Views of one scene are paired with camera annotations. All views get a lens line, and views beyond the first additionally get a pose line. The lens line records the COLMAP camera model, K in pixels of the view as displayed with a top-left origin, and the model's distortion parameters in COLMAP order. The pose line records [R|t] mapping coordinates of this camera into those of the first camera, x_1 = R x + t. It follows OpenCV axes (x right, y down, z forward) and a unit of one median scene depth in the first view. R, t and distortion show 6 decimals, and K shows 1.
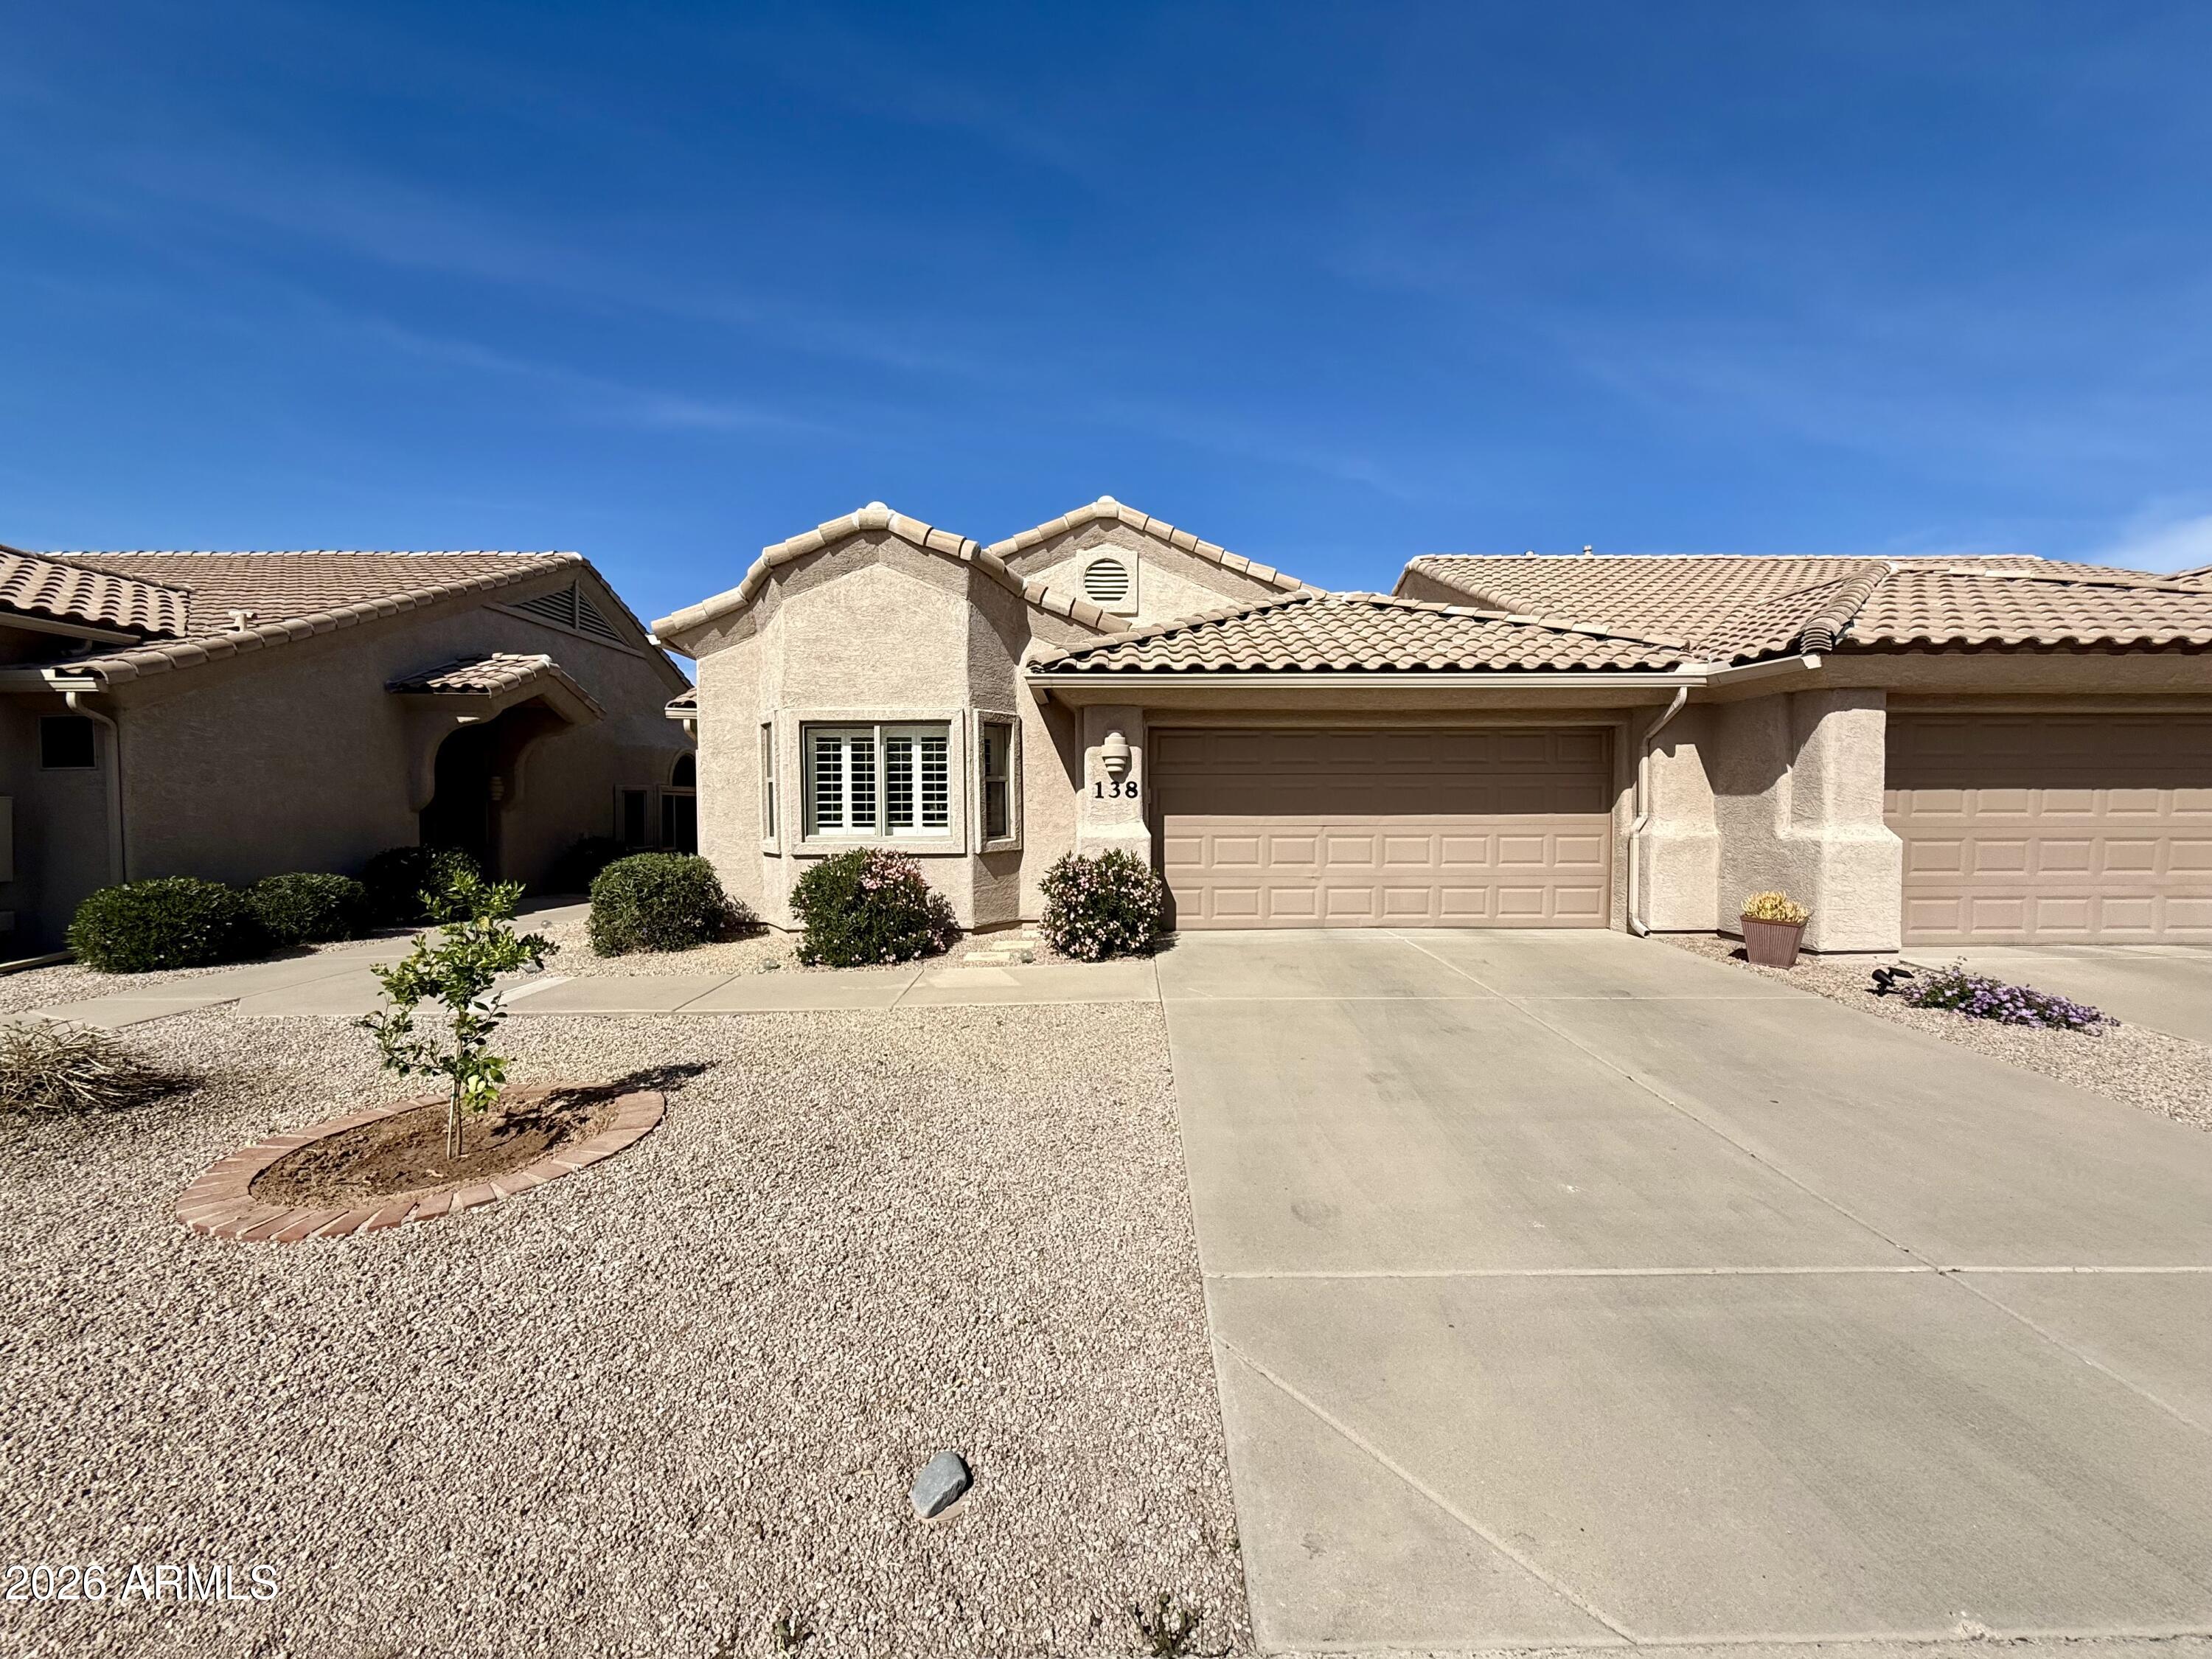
lens RADIAL K [[880.8, 0, 1114.5], [0, 880.8, 832.2], [0, 0, 1]] dist [-0.000850, -0.000108]
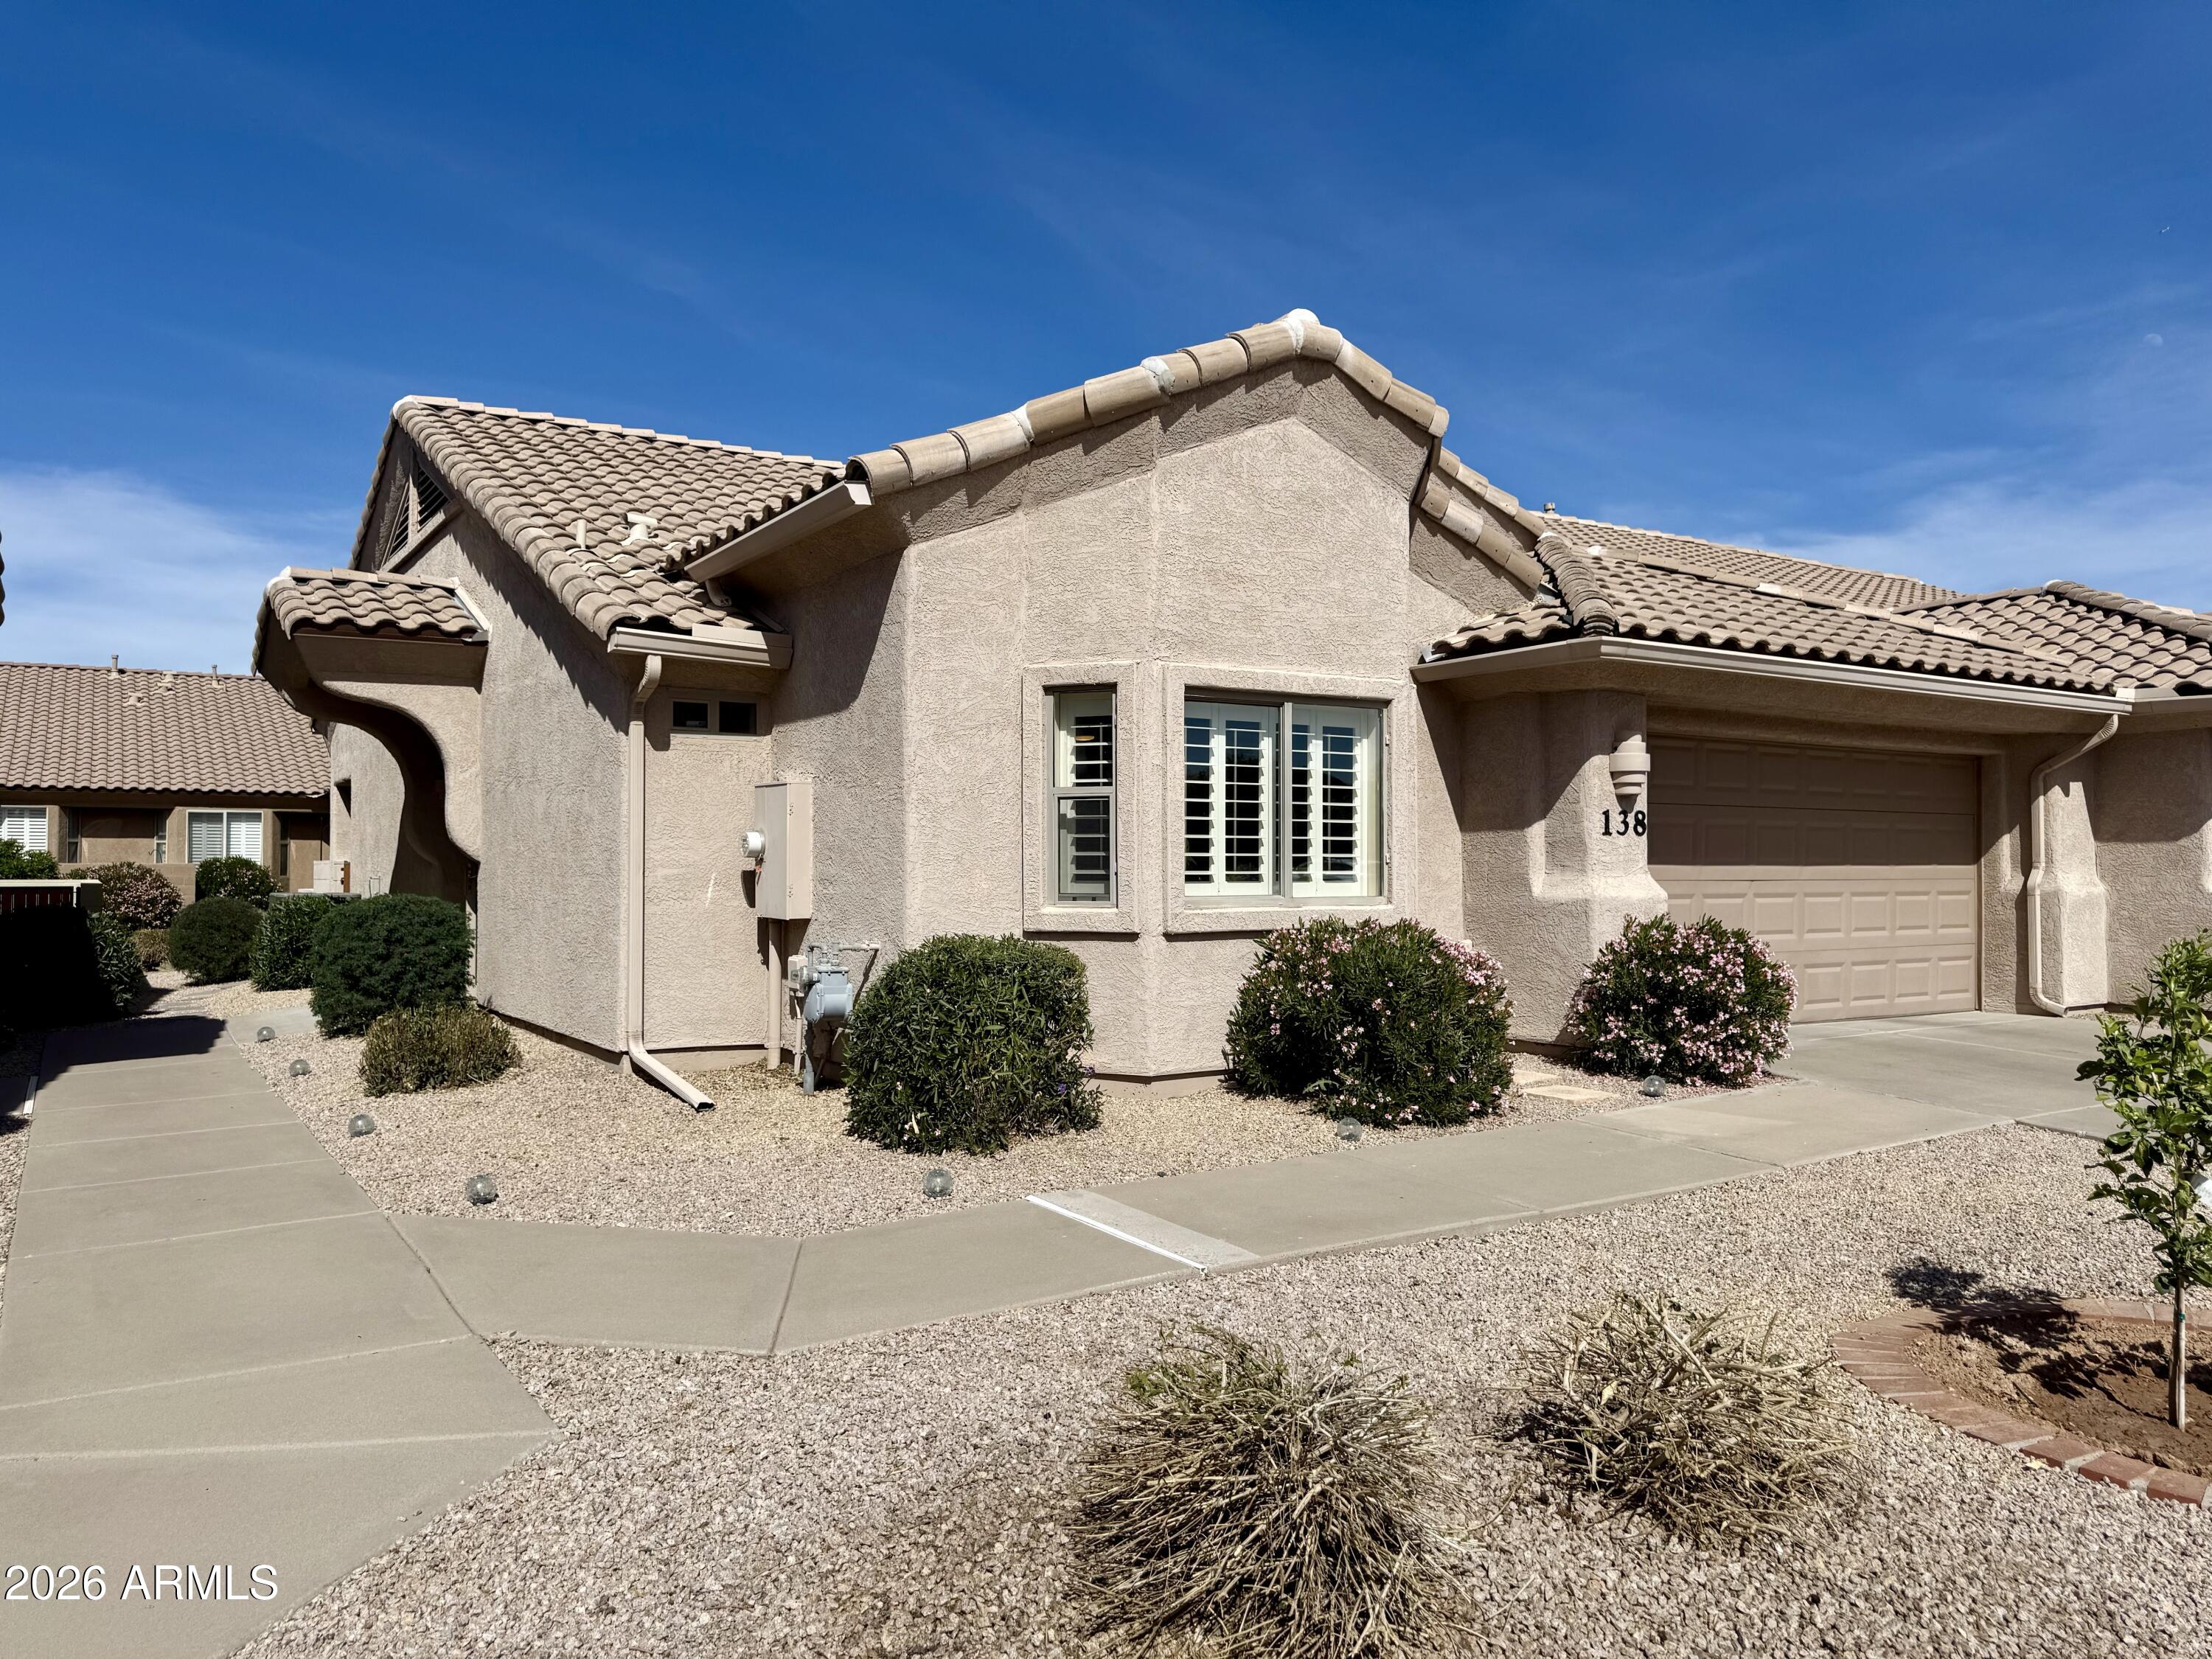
lens RADIAL K [[1590.0, 0, 1104.3], [0, 1590.0, 833.9], [0, 0, 1]] dist [-0.002277, -0.005119]
pose [[0.855443, 0.014224, 0.517702, -0.901946], [0.003125, 0.999463, -0.032625, -0.003991], [-0.517888, 0.029526, 0.854939, 0.195638]]
